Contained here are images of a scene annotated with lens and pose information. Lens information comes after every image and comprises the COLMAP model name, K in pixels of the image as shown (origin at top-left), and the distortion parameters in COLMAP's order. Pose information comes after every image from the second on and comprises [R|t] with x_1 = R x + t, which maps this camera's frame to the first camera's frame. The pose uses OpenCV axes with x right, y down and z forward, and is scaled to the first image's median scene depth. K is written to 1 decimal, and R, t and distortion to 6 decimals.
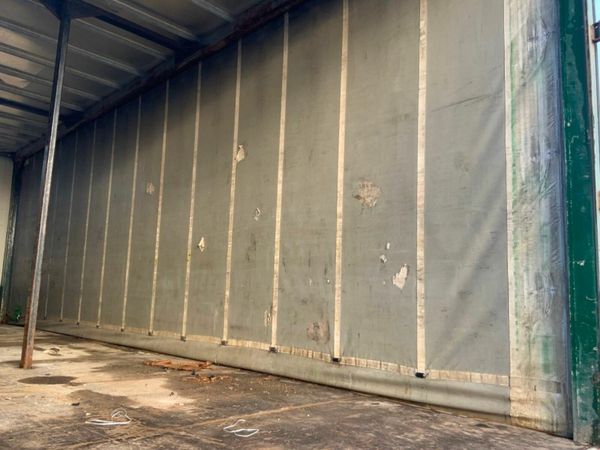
lens RADIAL K [[501.7, 0, 300.0], [0, 501.7, 225.0], [0, 0, 1]] dist [0.116282, -0.235624]
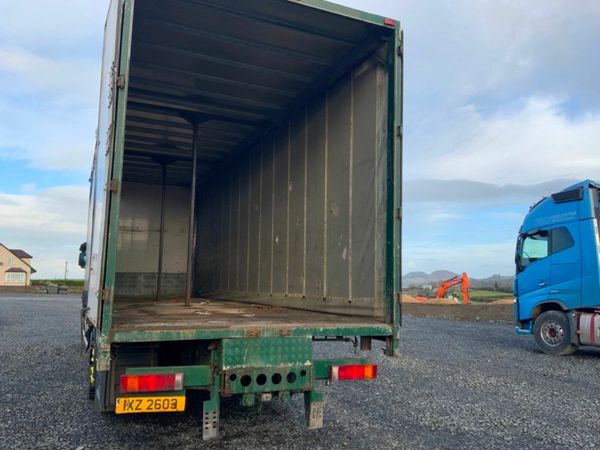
lens RADIAL K [[501.7, 0, 300.0], [0, 501.7, 225.0], [0, 0, 1]] dist [0.116282, -0.235624]
pose [[0.936725, -0.057419, -0.345326, 0.704247], [0.063017, 0.998000, 0.004997, -0.025667], [0.344348, -0.026442, 0.938470, -0.854229]]
